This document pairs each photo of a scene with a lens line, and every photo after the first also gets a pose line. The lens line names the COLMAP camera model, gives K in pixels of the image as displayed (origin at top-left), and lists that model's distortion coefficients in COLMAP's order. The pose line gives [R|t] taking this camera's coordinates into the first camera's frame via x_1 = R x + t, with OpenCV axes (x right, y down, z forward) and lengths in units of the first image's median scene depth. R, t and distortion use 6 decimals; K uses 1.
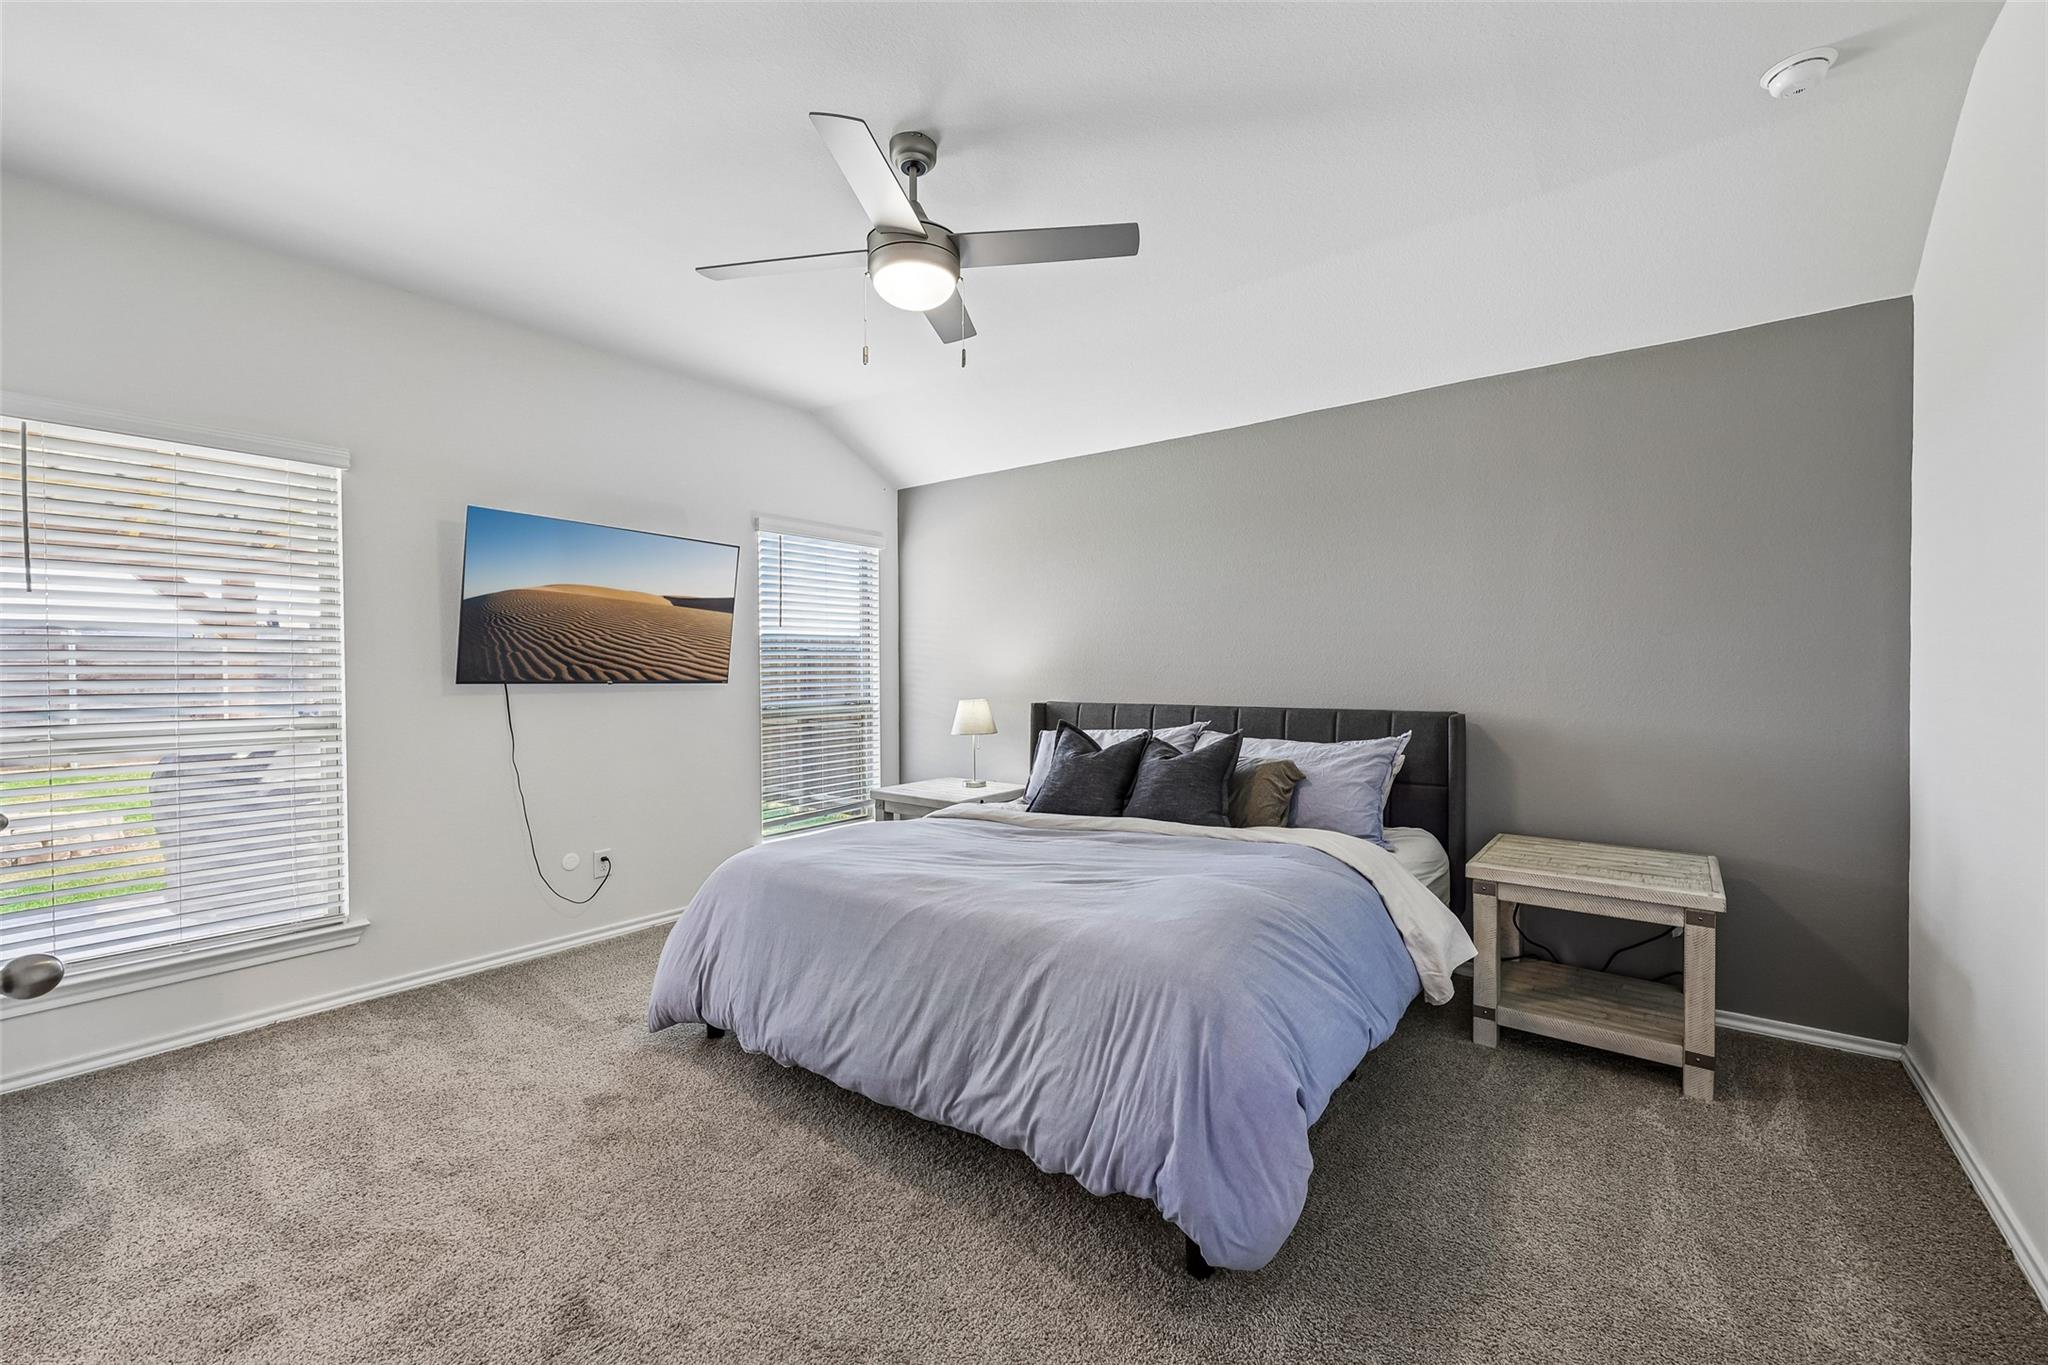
lens RADIAL K [[831.4, 0, 1014.8], [0, 831.4, 678.3], [0, 0, 1]] dist [0.001587, 0.000205]
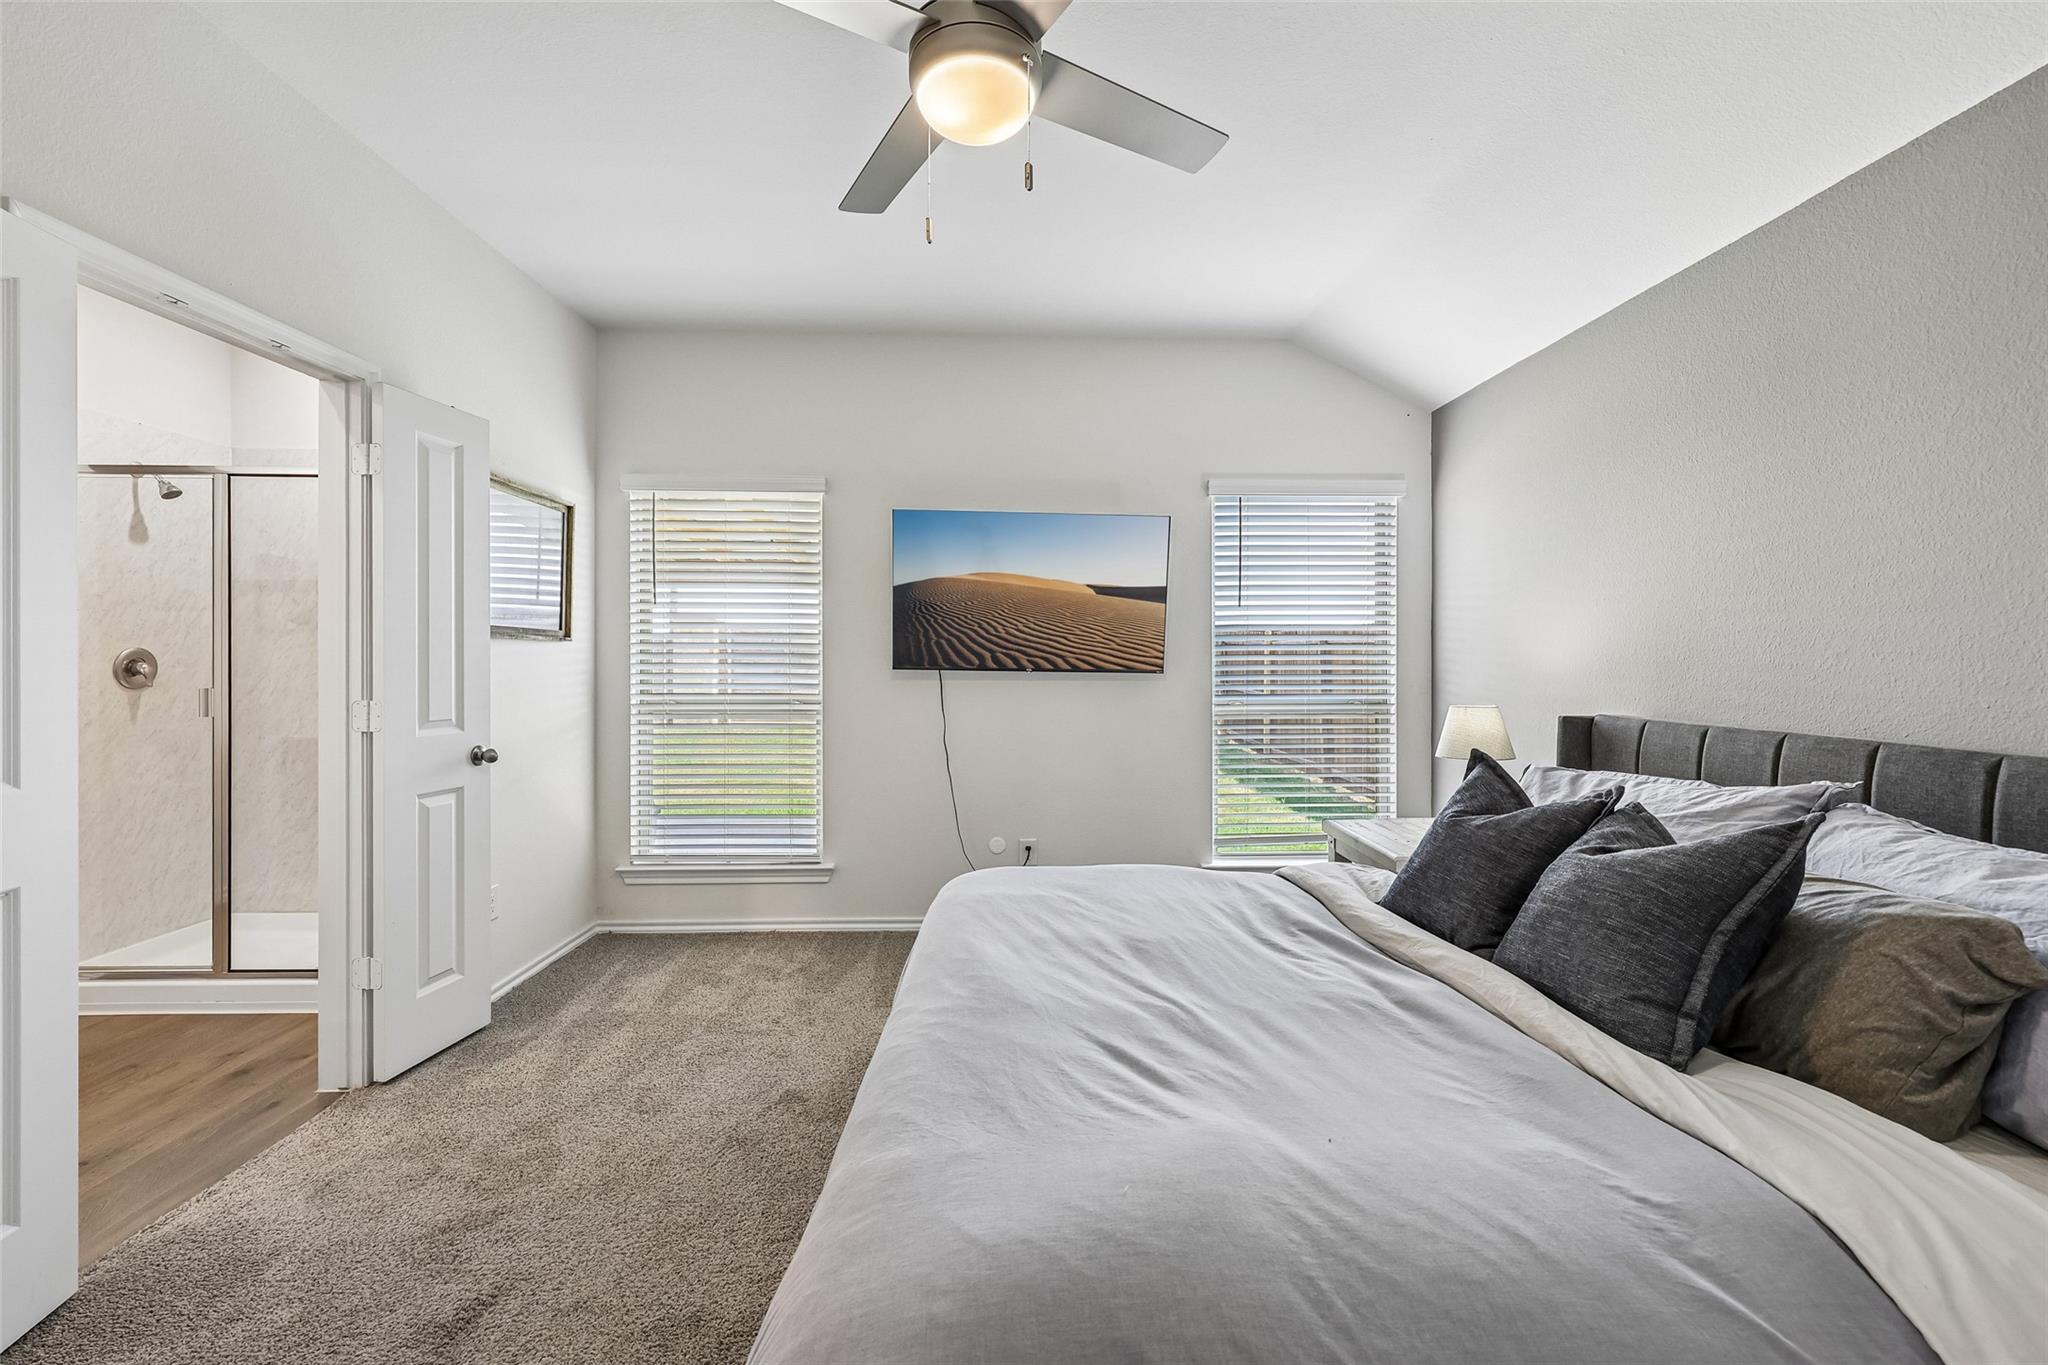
lens RADIAL K [[831.4, 0, 1014.8], [0, 831.4, 662.8], [0, 0, 1]] dist [0.001587, 0.000205]
pose [[0.642559, 0.008187, -0.766192, 0.277877], [-0.013587, 0.999907, -0.000710, -0.003223], [0.766115, 0.010866, 0.642611, 0.382888]]
